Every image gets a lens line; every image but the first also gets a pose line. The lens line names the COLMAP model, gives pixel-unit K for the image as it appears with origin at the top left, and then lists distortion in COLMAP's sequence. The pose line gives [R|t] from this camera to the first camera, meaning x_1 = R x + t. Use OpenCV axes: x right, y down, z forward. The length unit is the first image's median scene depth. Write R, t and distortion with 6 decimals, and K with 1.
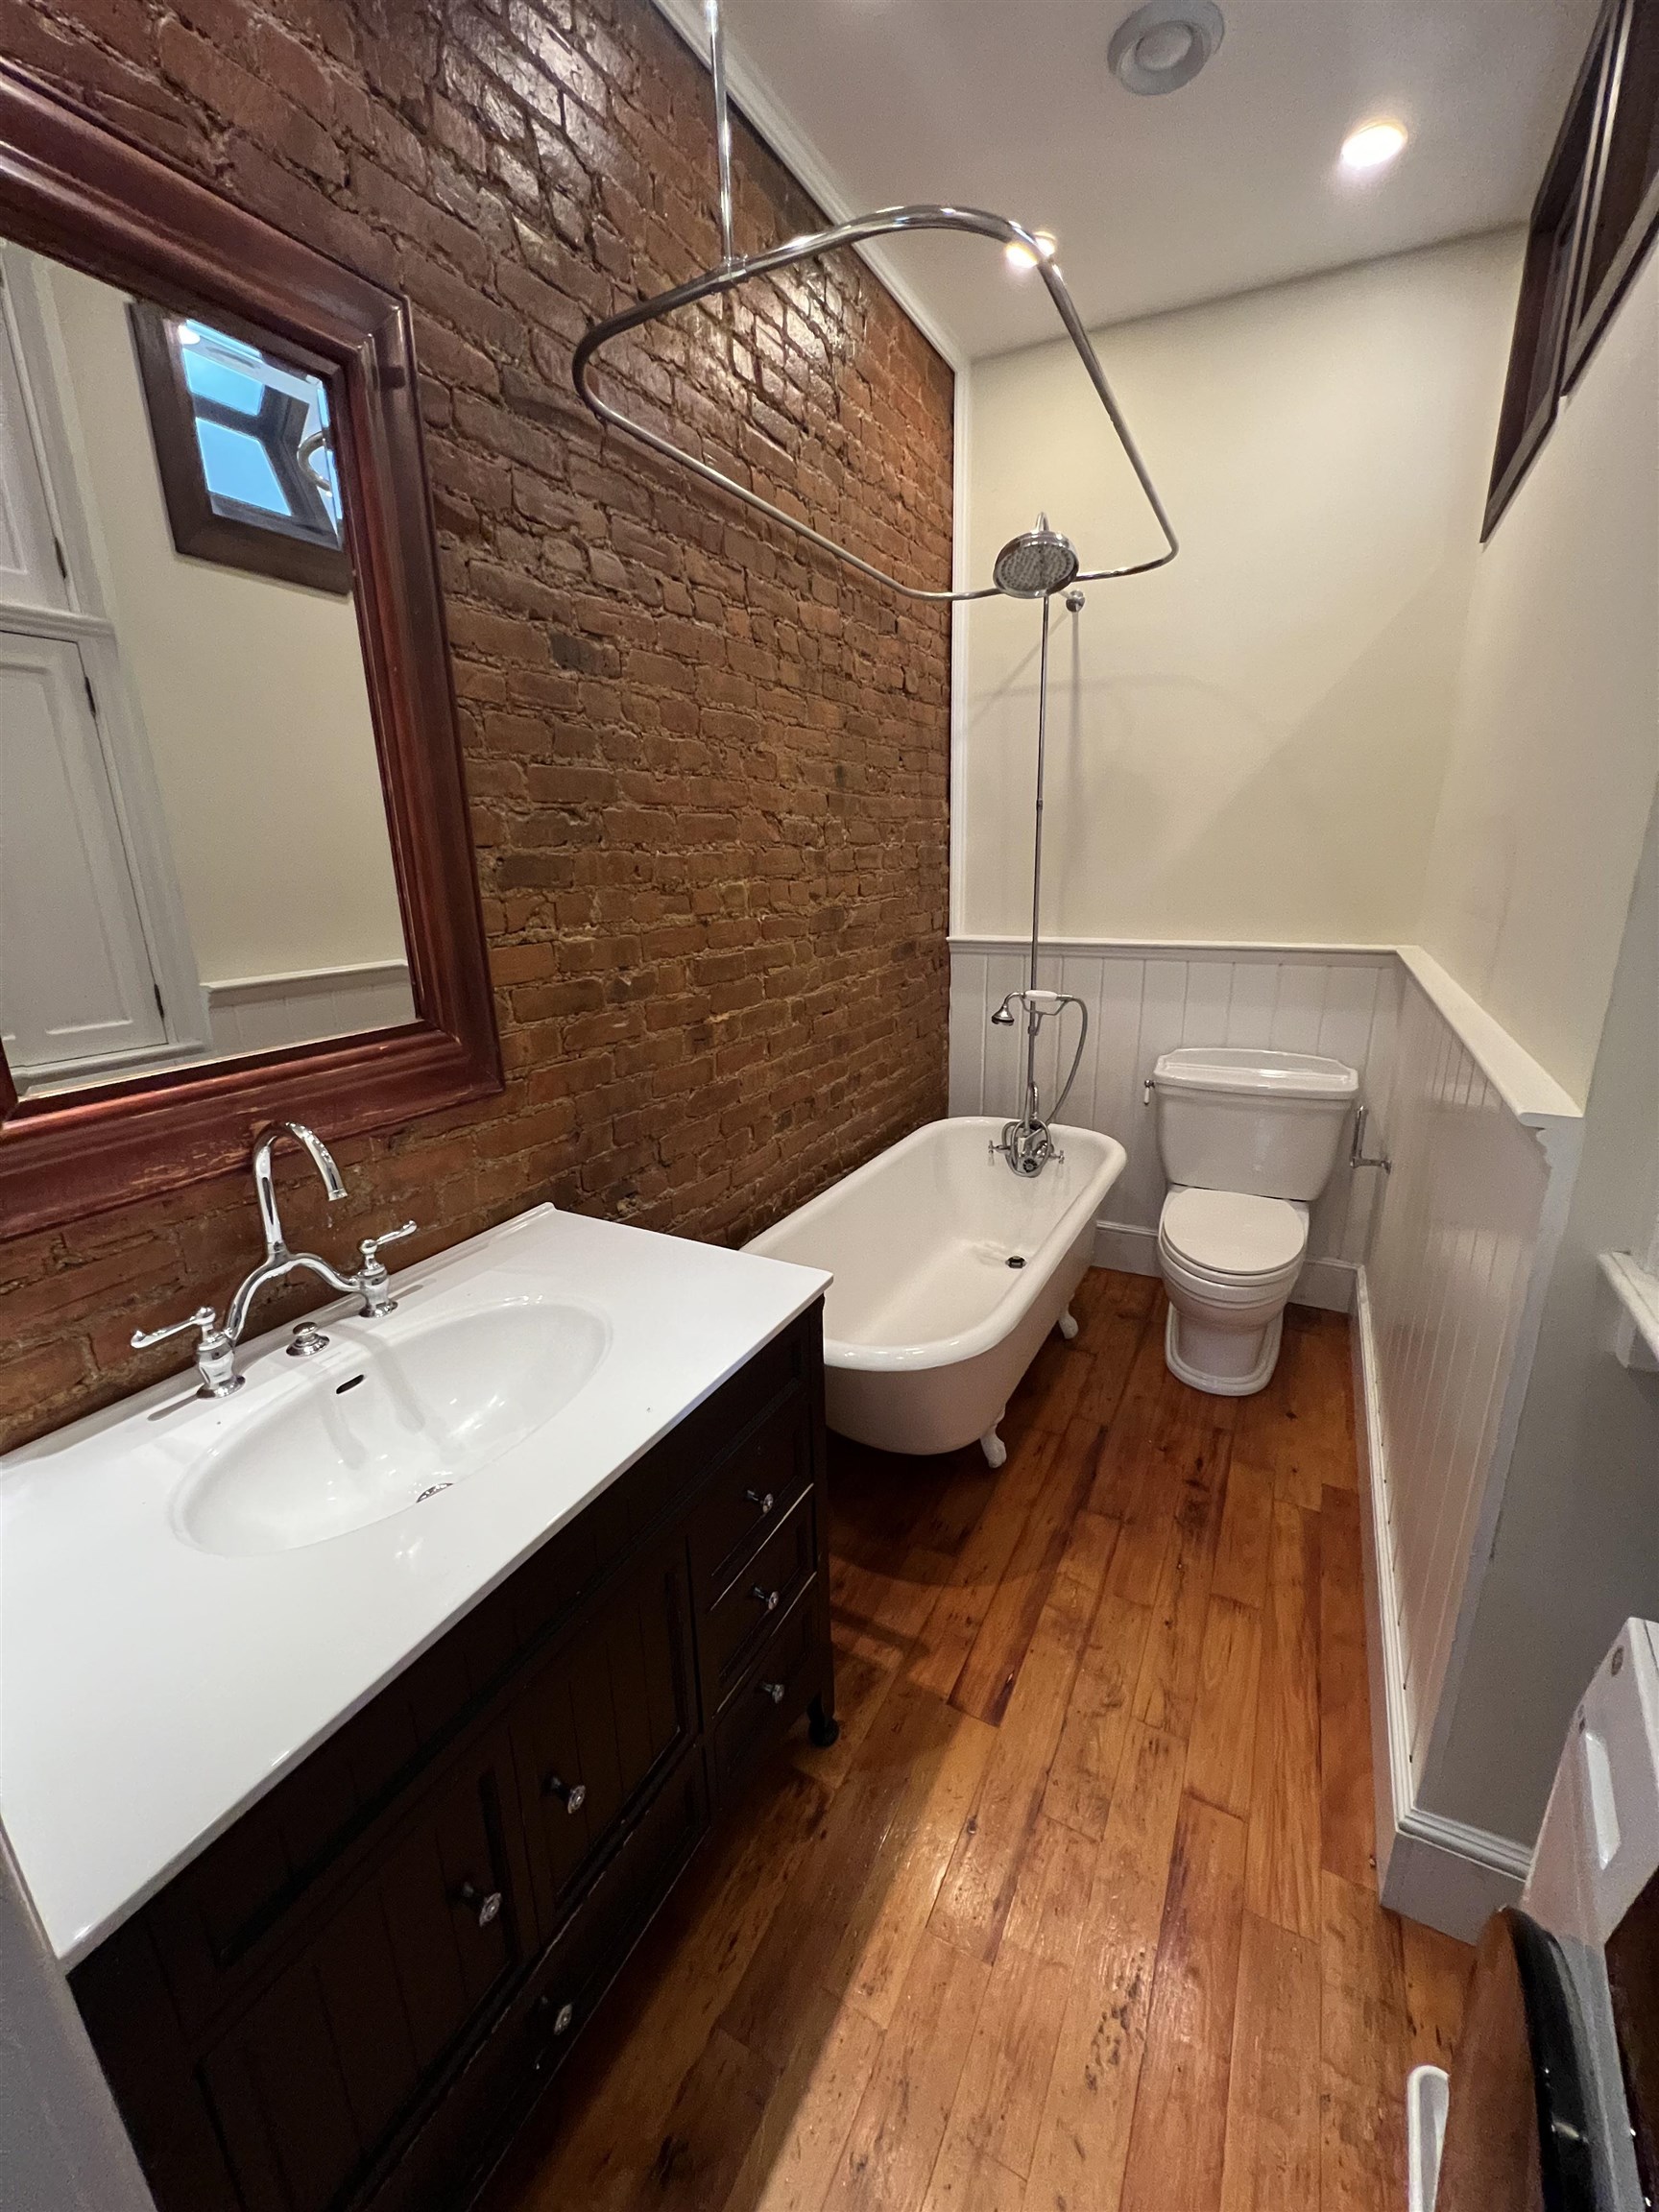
lens RADIAL K [[885.8, 0, 829.7], [0, 885.8, 1099.7], [0, 0, 1]] dist [-0.002291, -0.000060]
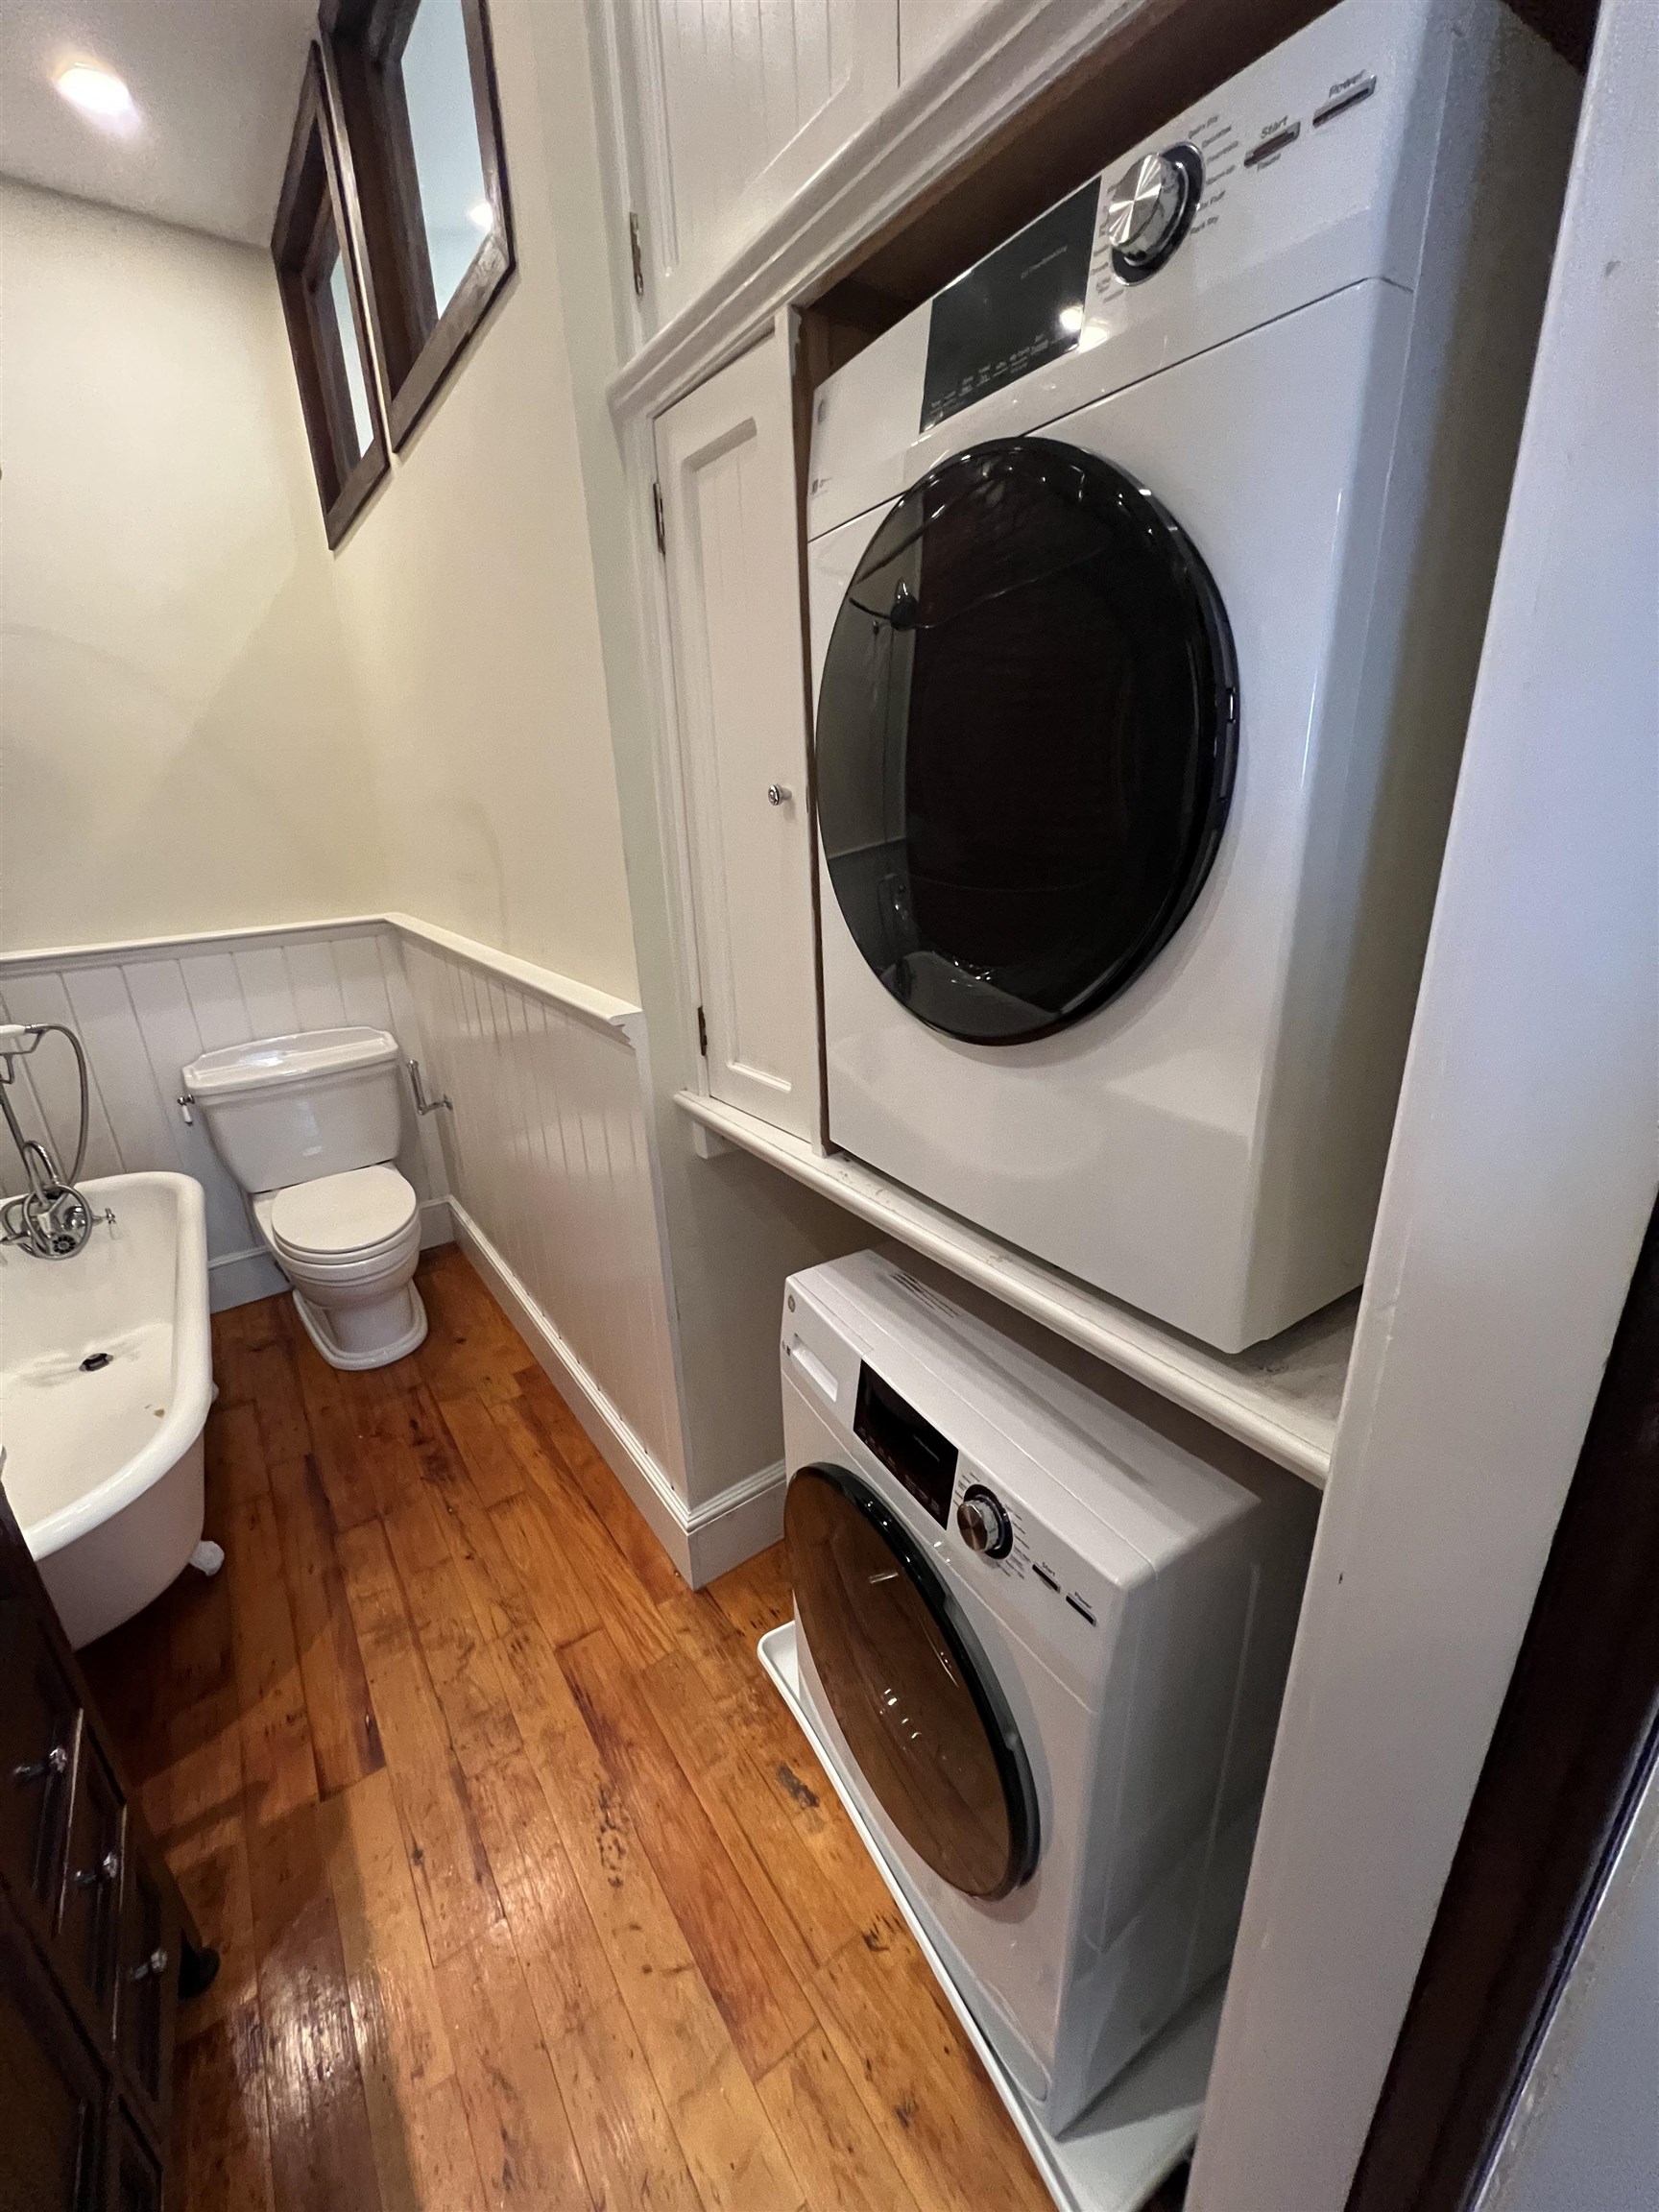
lens RADIAL K [[885.8, 0, 829.7], [0, 885.8, 1099.7], [0, 0, 1]] dist [-0.002291, -0.000060]
pose [[0.443765, -0.294945, 0.846215, -0.140271], [0.269522, 0.944493, 0.187858, -0.015125], [-0.854652, 0.144709, 0.498627, 0.005357]]
